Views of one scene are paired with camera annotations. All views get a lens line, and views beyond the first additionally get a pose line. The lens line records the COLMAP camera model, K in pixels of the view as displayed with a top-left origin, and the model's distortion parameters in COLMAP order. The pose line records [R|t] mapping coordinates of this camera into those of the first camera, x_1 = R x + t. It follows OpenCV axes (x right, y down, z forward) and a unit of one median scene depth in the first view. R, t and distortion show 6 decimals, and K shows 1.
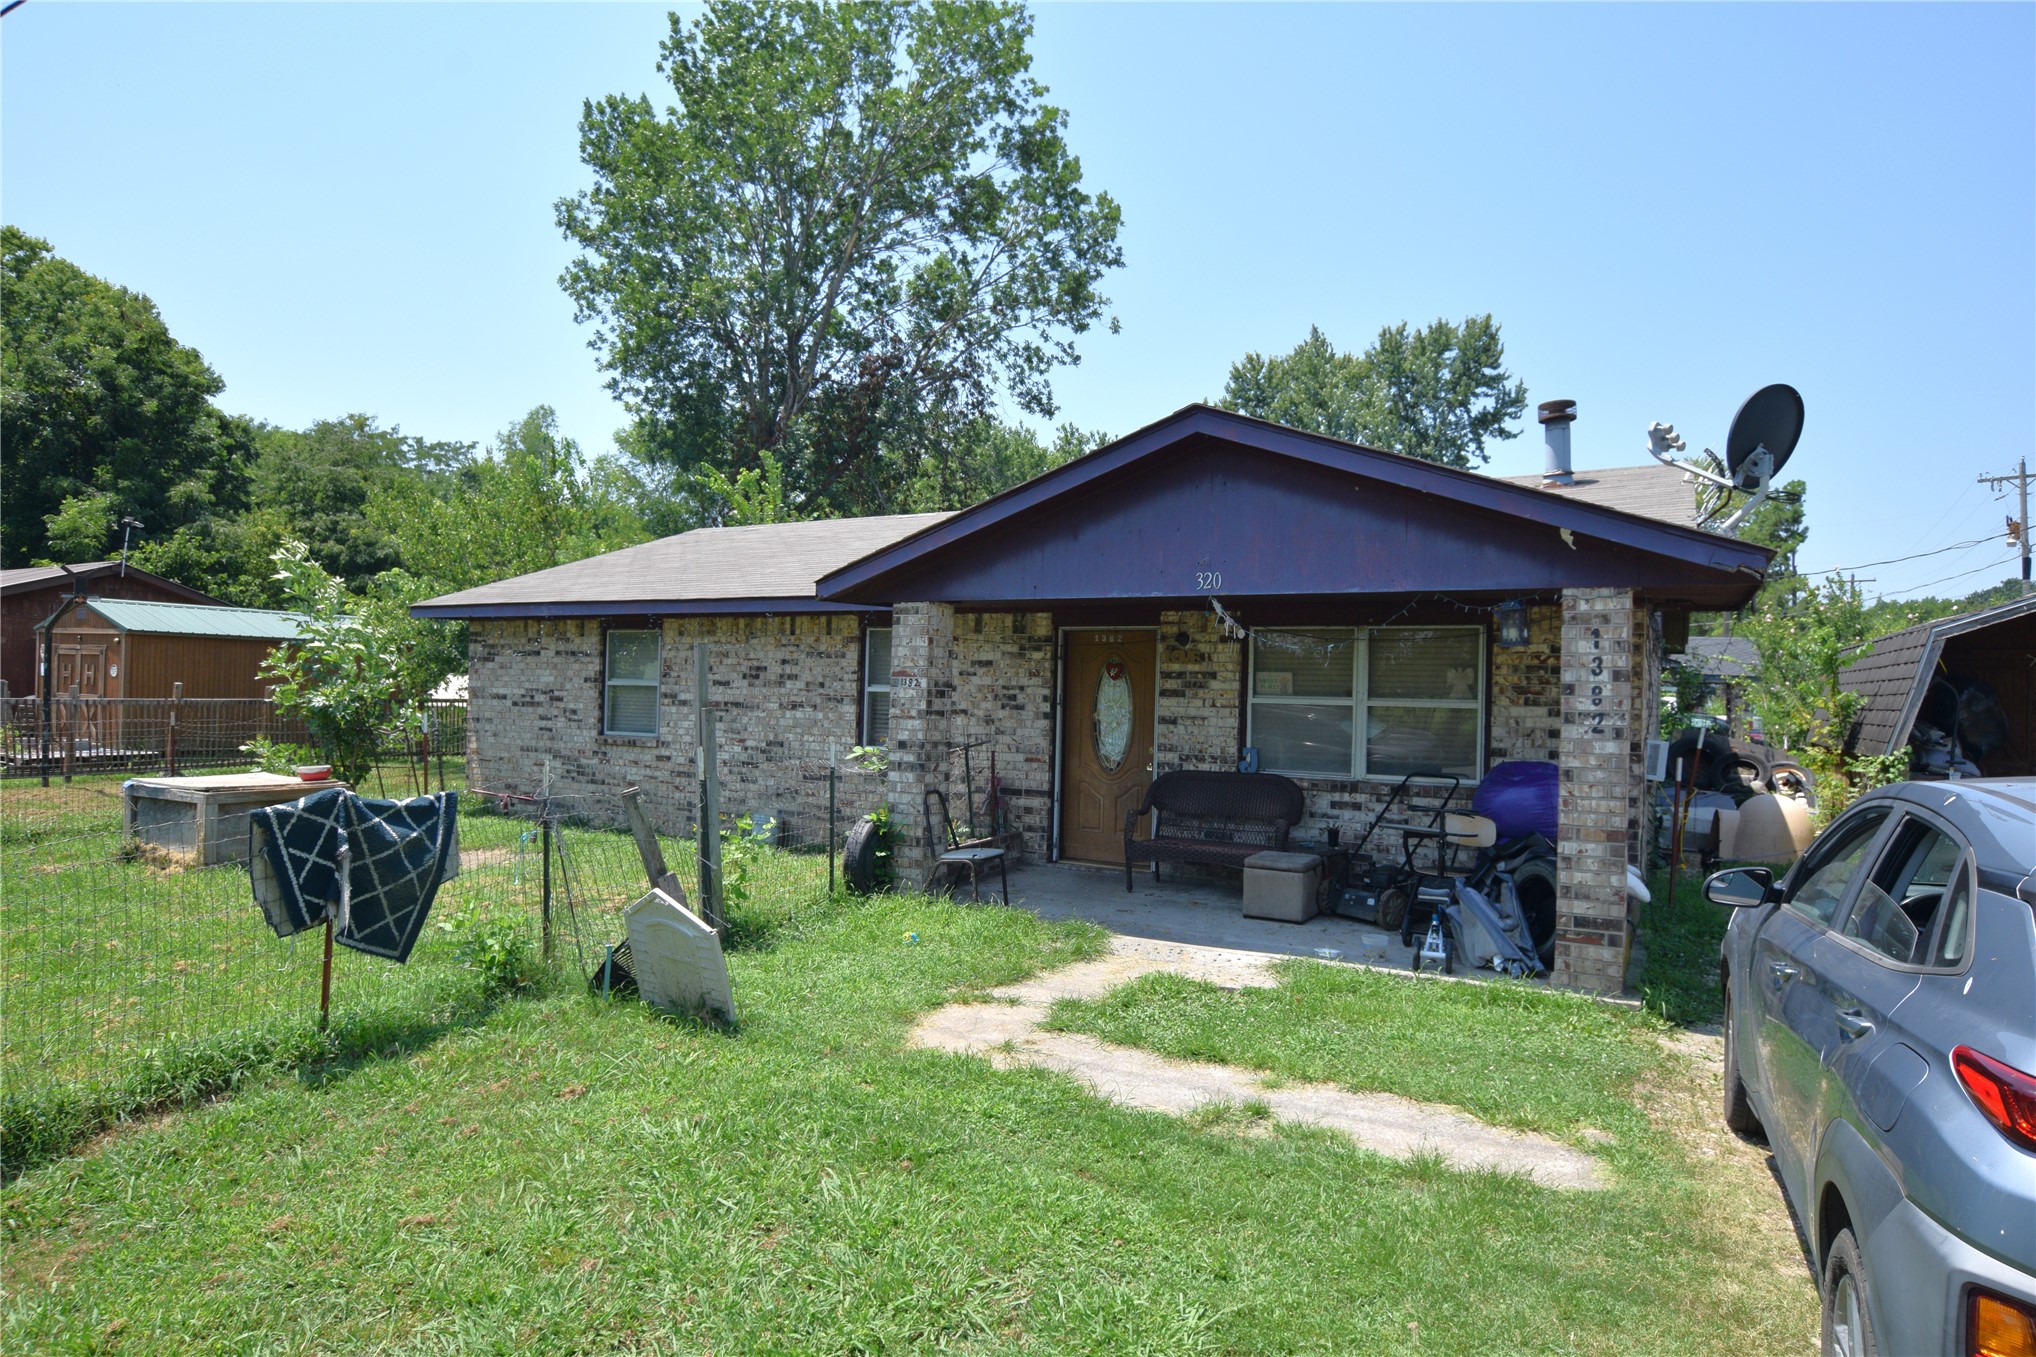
lens RADIAL K [[1152.2, 0, 1018.0], [0, 1152.2, 678.5], [0, 0, 1]] dist [-0.032375, -0.000071]
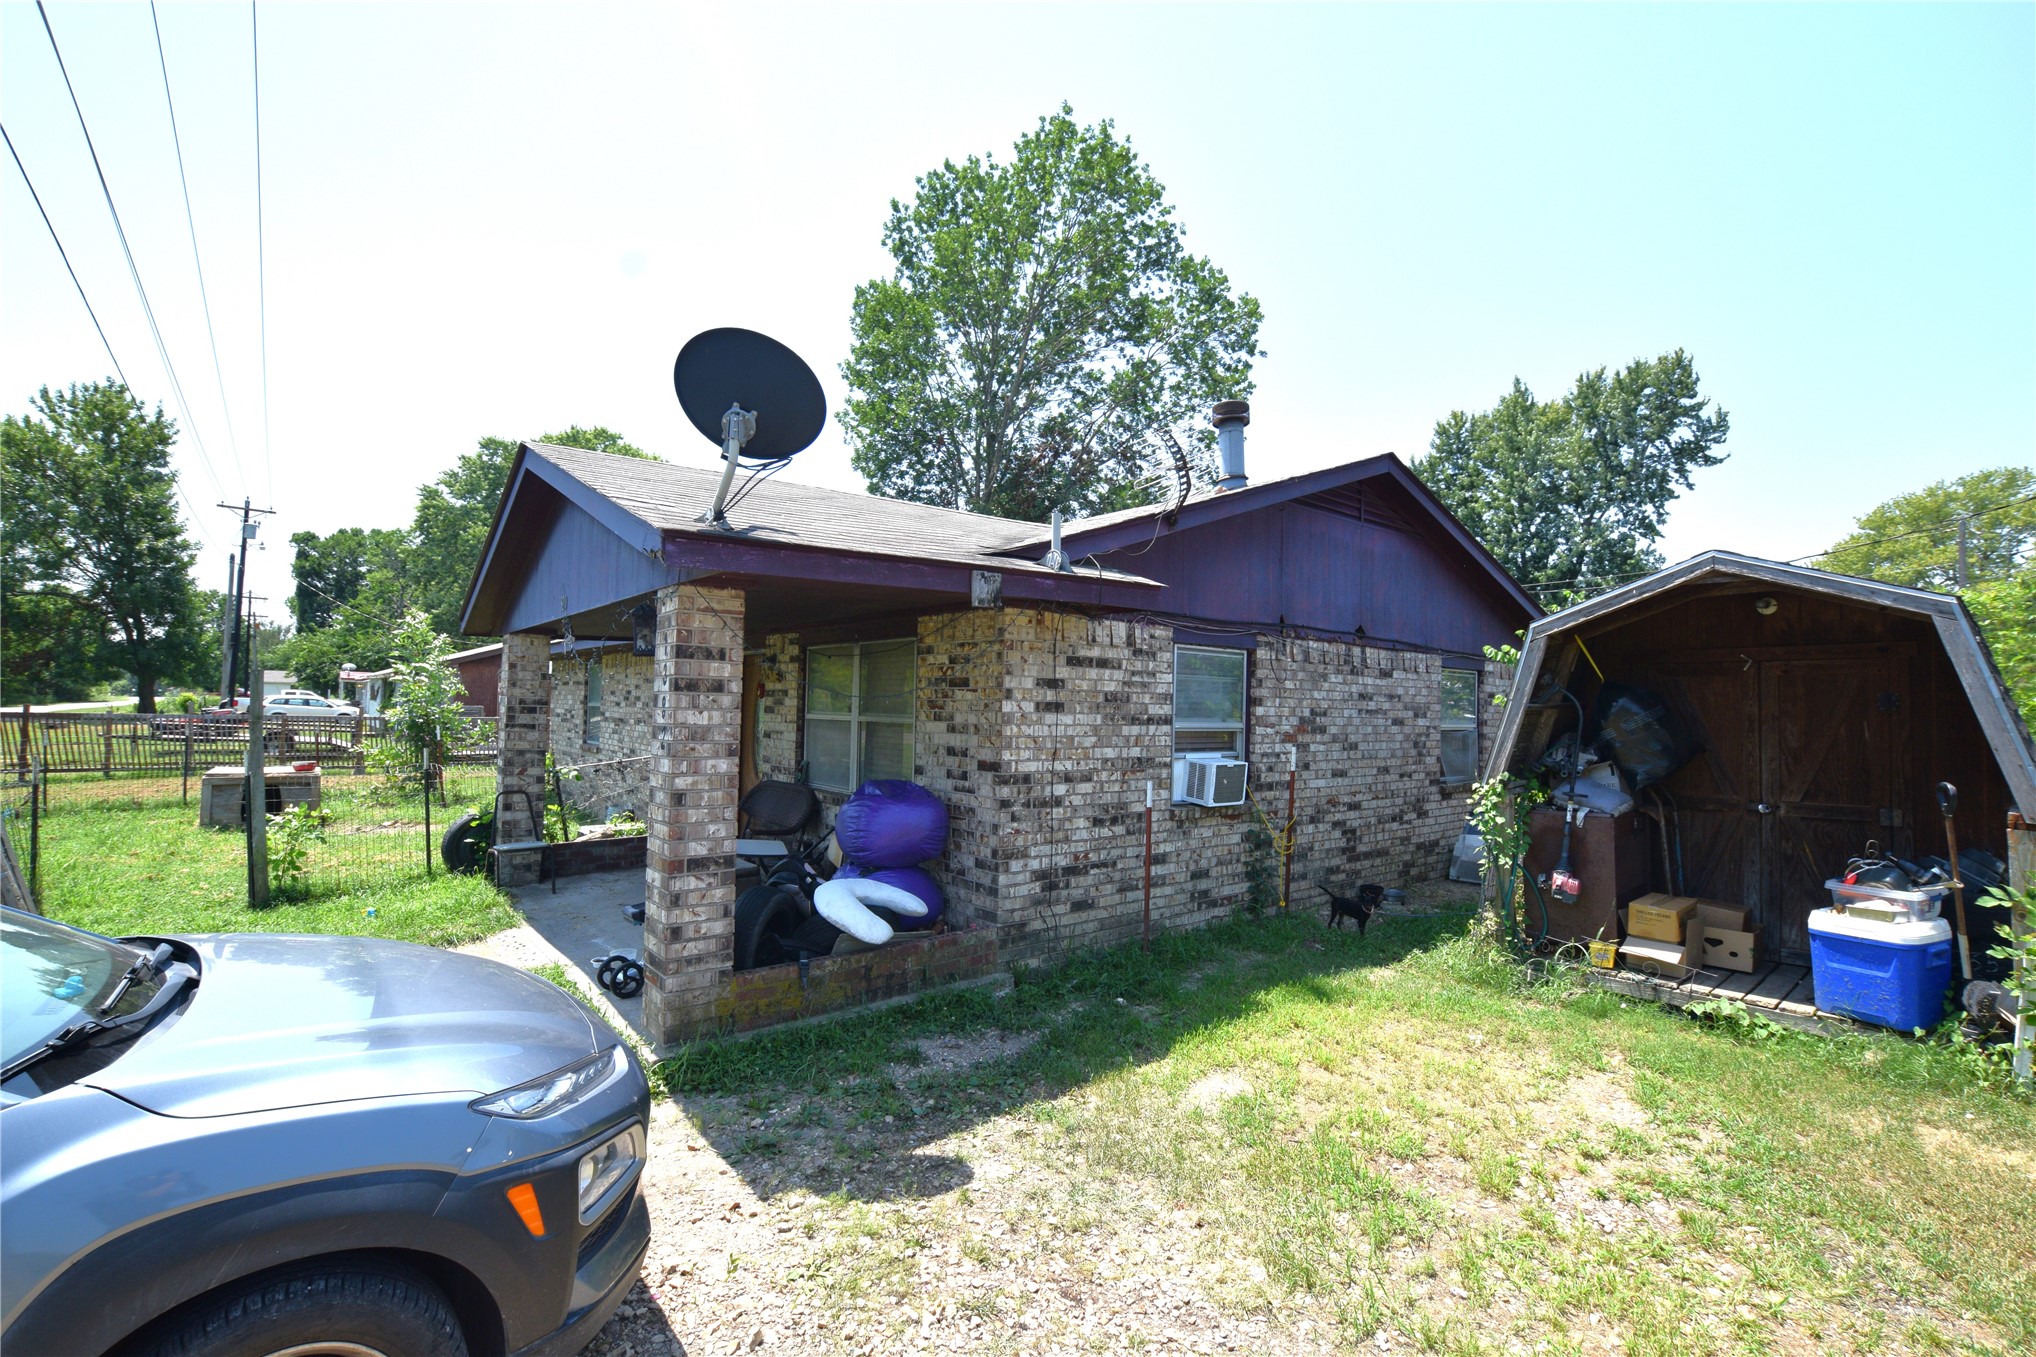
lens RADIAL K [[897.2, 0, 1032.3], [0, 897.2, 686.6], [0, 0, 1]] dist [-0.034296, 0.007419]
pose [[0.942534, -0.012317, -0.333883, 0.109856], [0.006643, 0.999814, -0.018128, 0.001362], [0.334044, 0.014868, 0.942440, 0.045709]]
